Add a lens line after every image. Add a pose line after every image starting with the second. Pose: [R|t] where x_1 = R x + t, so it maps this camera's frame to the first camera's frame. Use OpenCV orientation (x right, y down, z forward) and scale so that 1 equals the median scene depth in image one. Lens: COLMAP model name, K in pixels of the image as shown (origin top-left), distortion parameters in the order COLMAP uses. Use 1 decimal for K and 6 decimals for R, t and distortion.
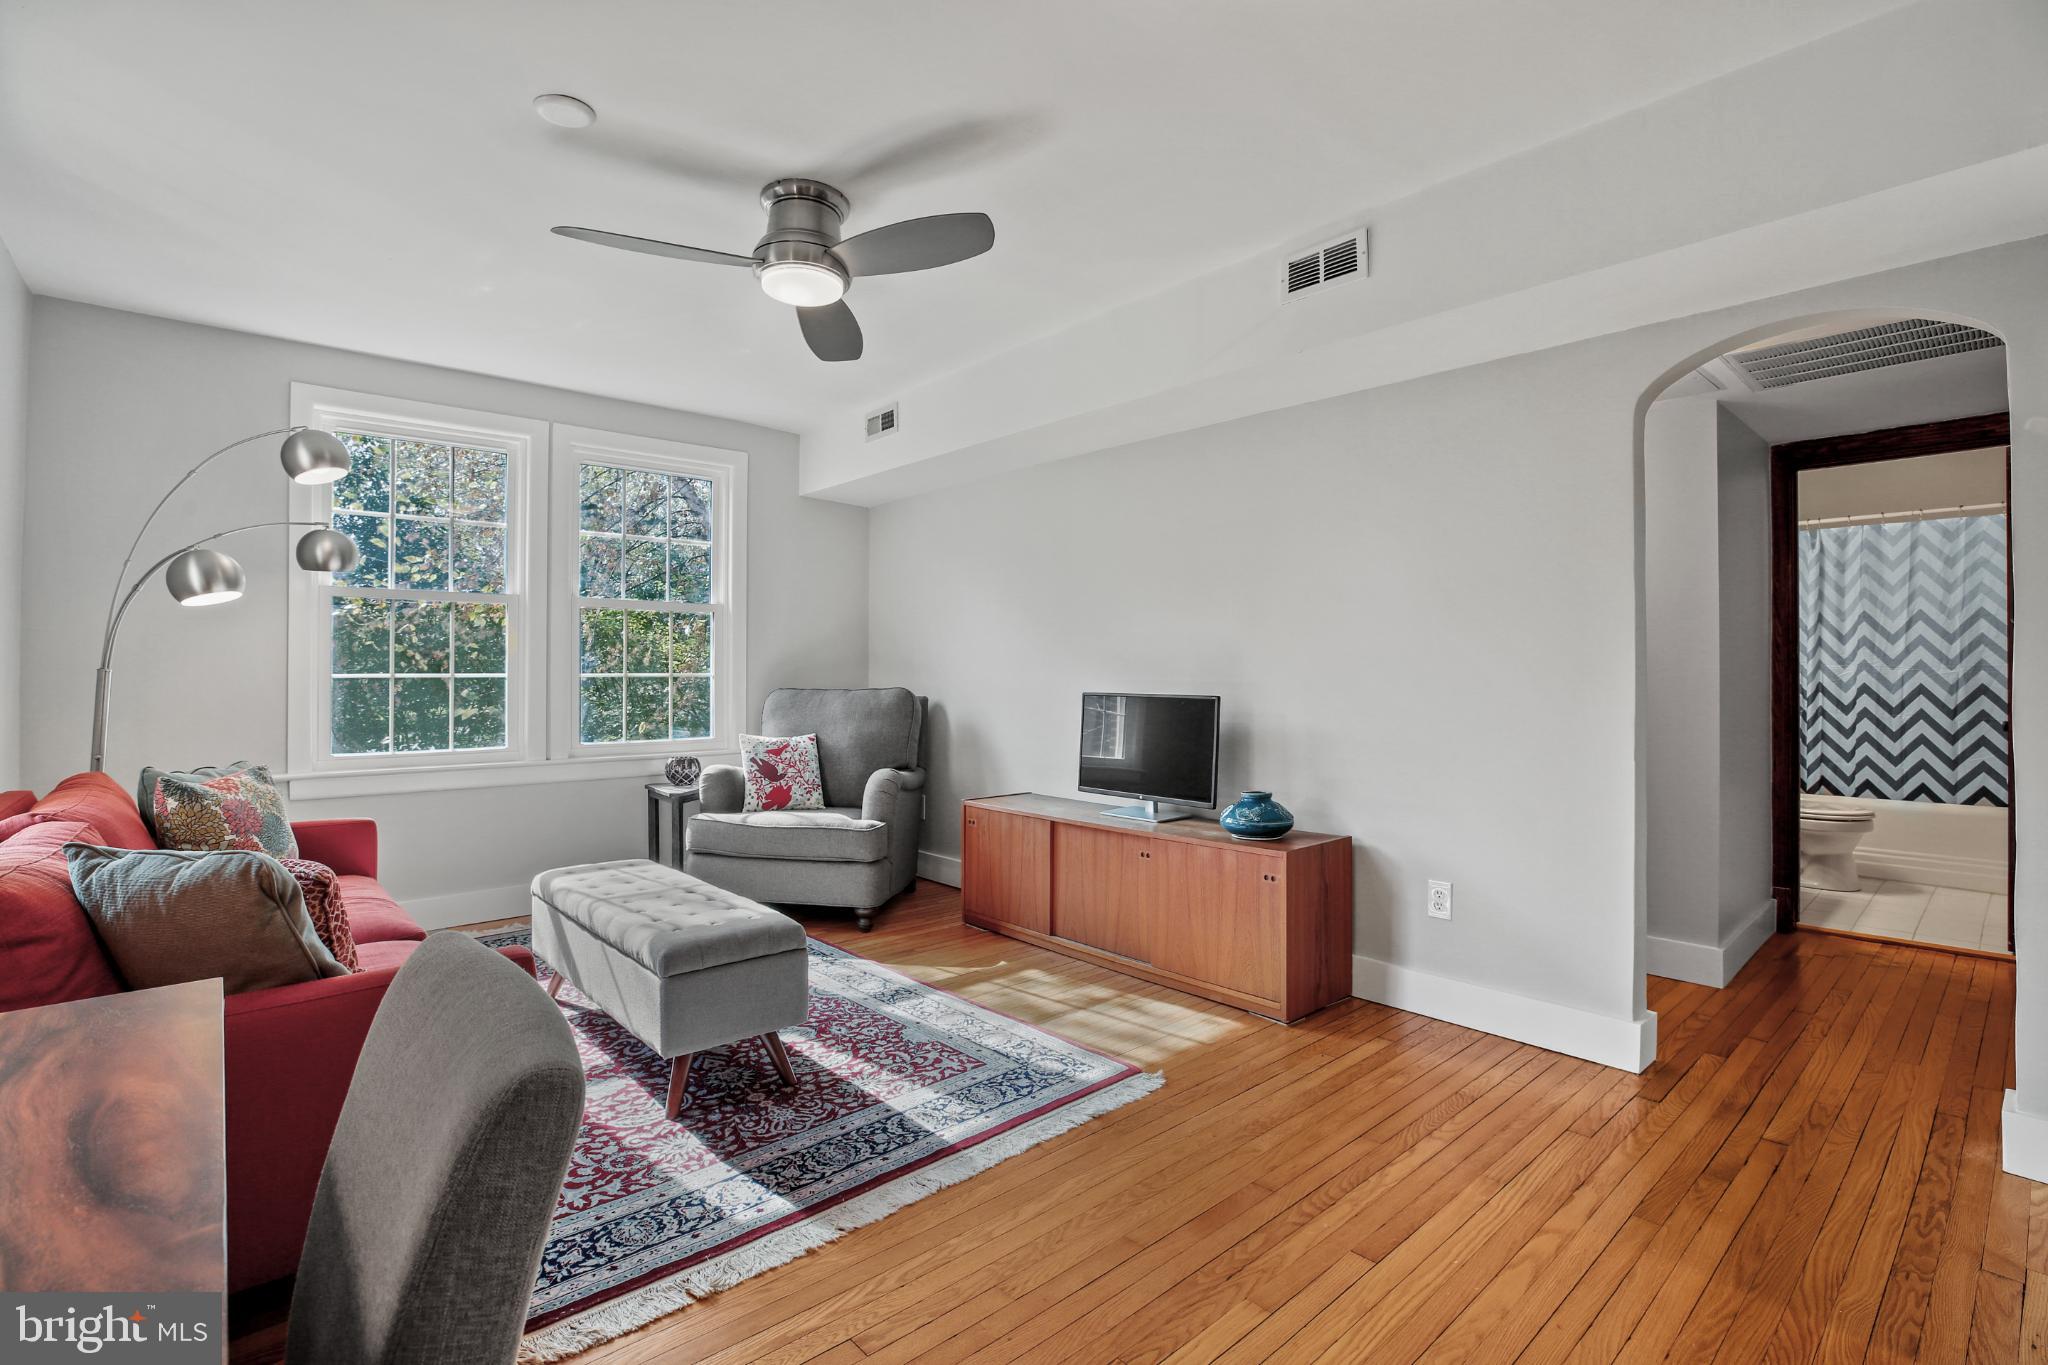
lens RADIAL K [[936.0, 0, 1021.6], [0, 936.0, 671.0], [0, 0, 1]] dist [-0.040121, 0.010249]
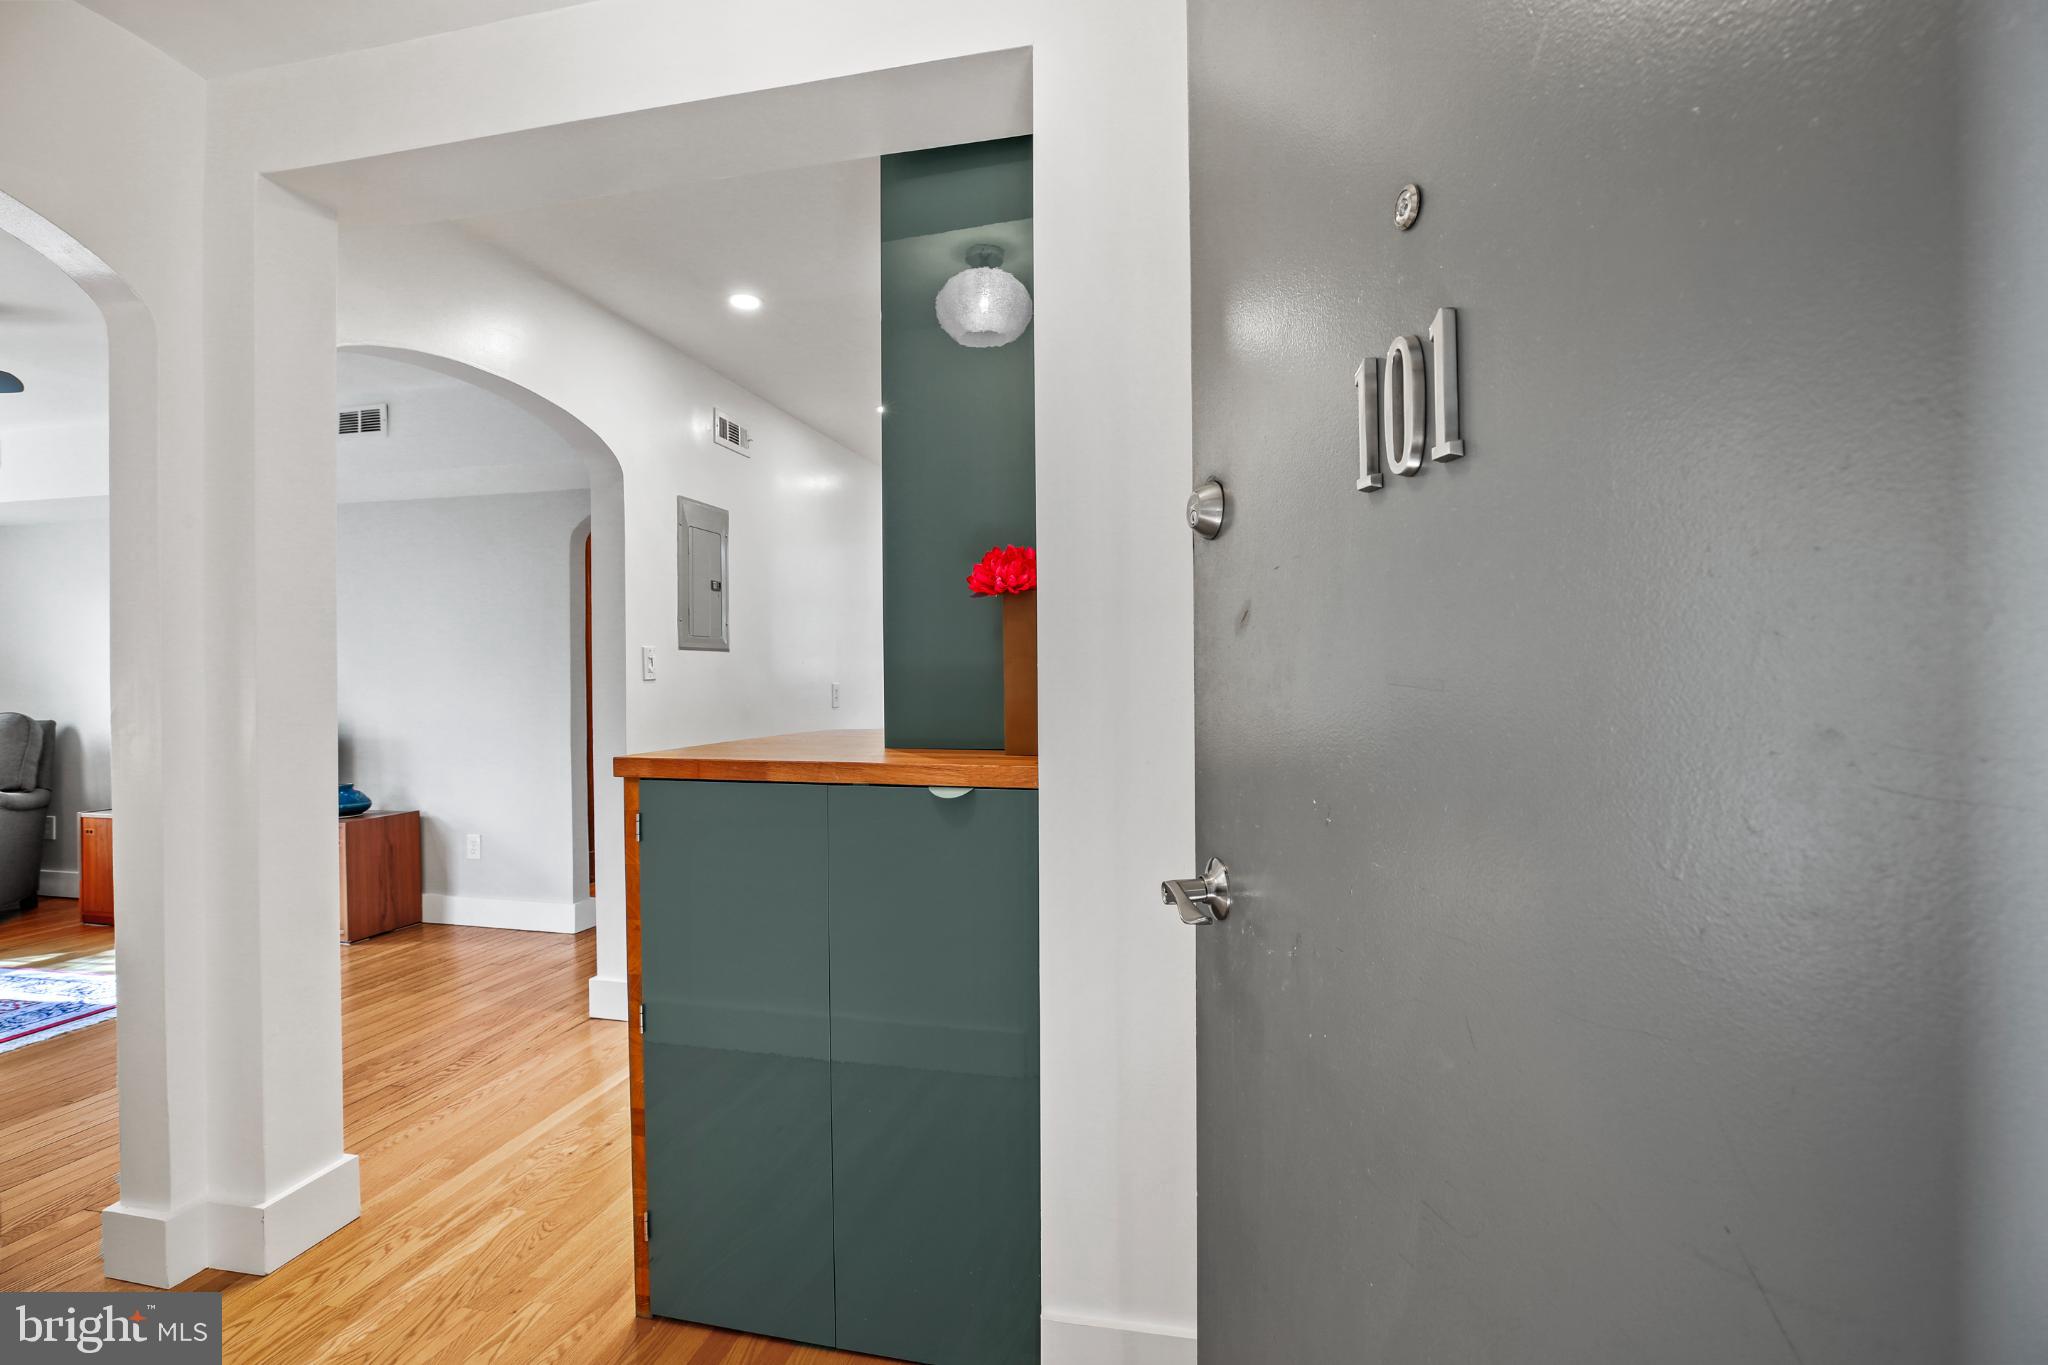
lens RADIAL K [[936.0, 0, 1023.8], [0, 936.0, 687.9], [0, 0, 1]] dist [-0.040121, 0.010249]
pose [[0.806361, -0.008534, 0.591362, 0.341454], [0.004035, 0.999952, 0.008930, -0.025549], [-0.591410, -0.004815, 0.806356, -0.876103]]
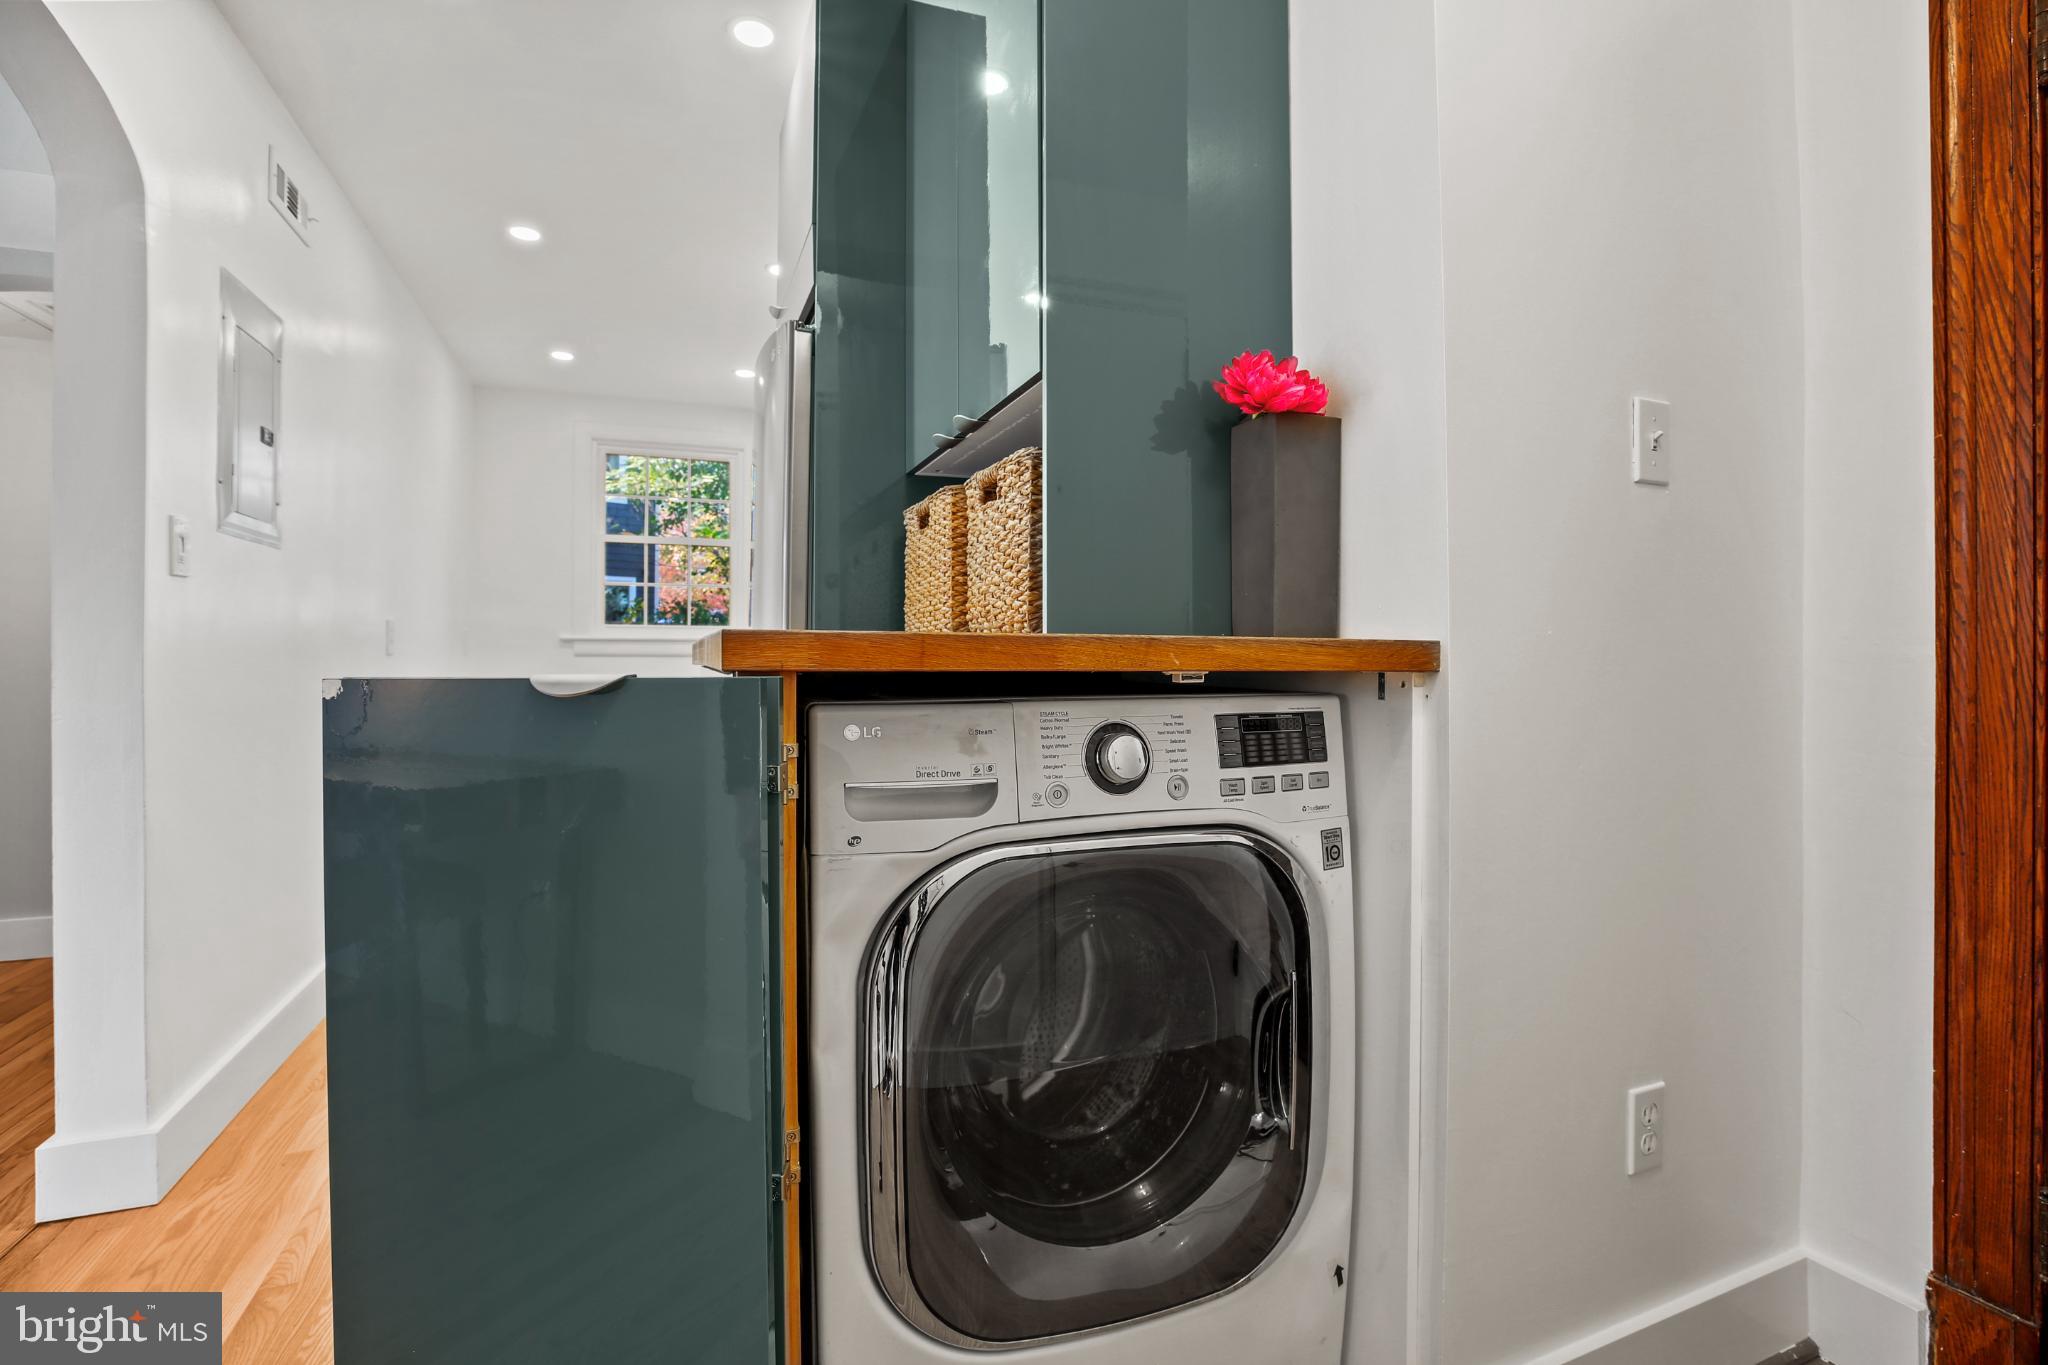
lens RADIAL K [[936.0, 0, 1029.2], [0, 936.0, 657.2], [0, 0, 1]] dist [-0.040121, 0.010249]
pose [[0.329724, 0.003655, 0.944070, 0.235417], [-0.001544, 0.999993, -0.003333, 0.038850], [-0.944076, -0.000359, 0.329727, -0.358981]]
